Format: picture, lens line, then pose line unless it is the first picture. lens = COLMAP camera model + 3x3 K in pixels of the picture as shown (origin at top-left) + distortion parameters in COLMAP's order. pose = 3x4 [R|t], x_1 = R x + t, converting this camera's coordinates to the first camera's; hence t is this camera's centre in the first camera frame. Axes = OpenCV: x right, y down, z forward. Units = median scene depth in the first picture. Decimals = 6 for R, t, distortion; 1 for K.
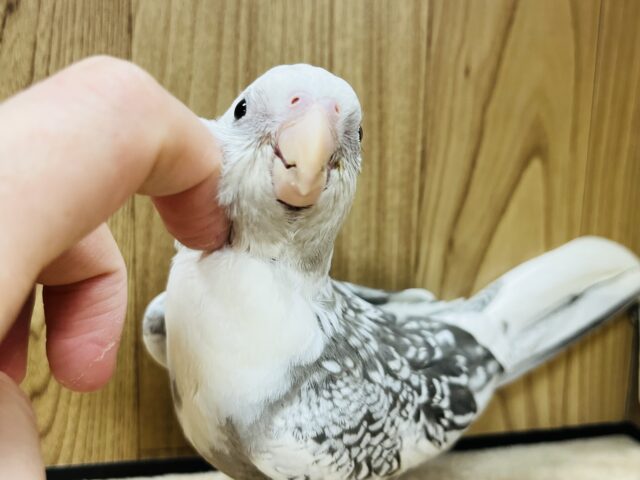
lens RADIAL K [[643.5, 0, 320.0], [0, 643.5, 240.0], [0, 0, 1]] dist [0.015277, -0.075306]
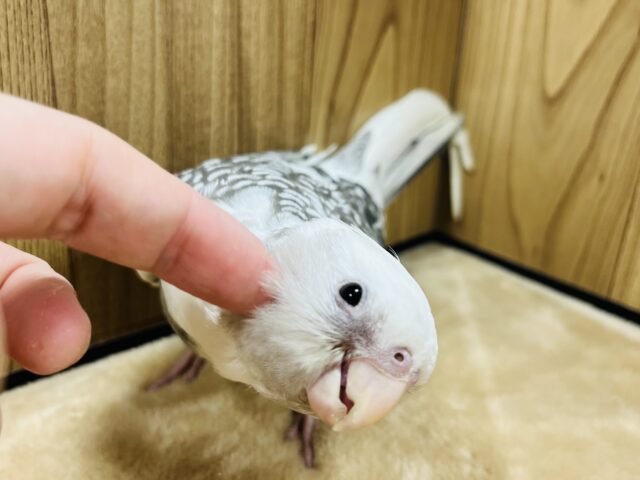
lens RADIAL K [[643.5, 0, 320.0], [0, 643.5, 240.0], [0, 0, 1]] dist [0.015277, -0.075306]
pose [[0.872650, -0.173486, 0.456492, -0.385225], [0.047113, 0.960319, 0.274897, -0.082474], [-0.486068, -0.218382, 0.846195, 0.003958]]
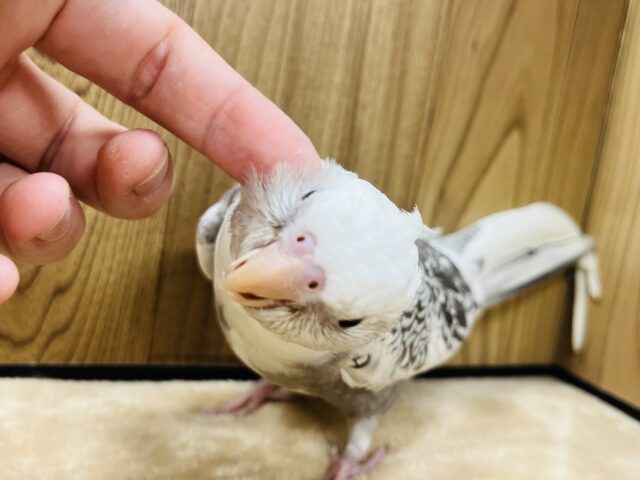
lens RADIAL K [[643.5, 0, 320.0], [0, 643.5, 240.0], [0, 0, 1]] dist [0.015277, -0.075306]
pose [[0.974566, 0.094736, 0.203091, -0.243611], [-0.095293, 0.995424, -0.007057, 0.121984], [-0.202830, -0.012476, 0.979134, -0.083935]]
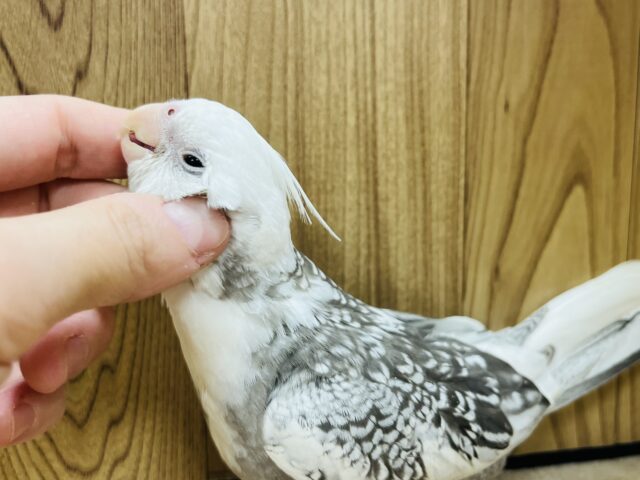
lens RADIAL K [[643.5, 0, 320.0], [0, 643.5, 240.0], [0, 0, 1]] dist [0.015277, -0.075306]
pose [[0.996038, -0.033332, -0.082445, 0.007780], [0.033917, 0.999408, 0.005705, -0.062275], [0.082206, -0.008479, 0.996579, -0.057667]]
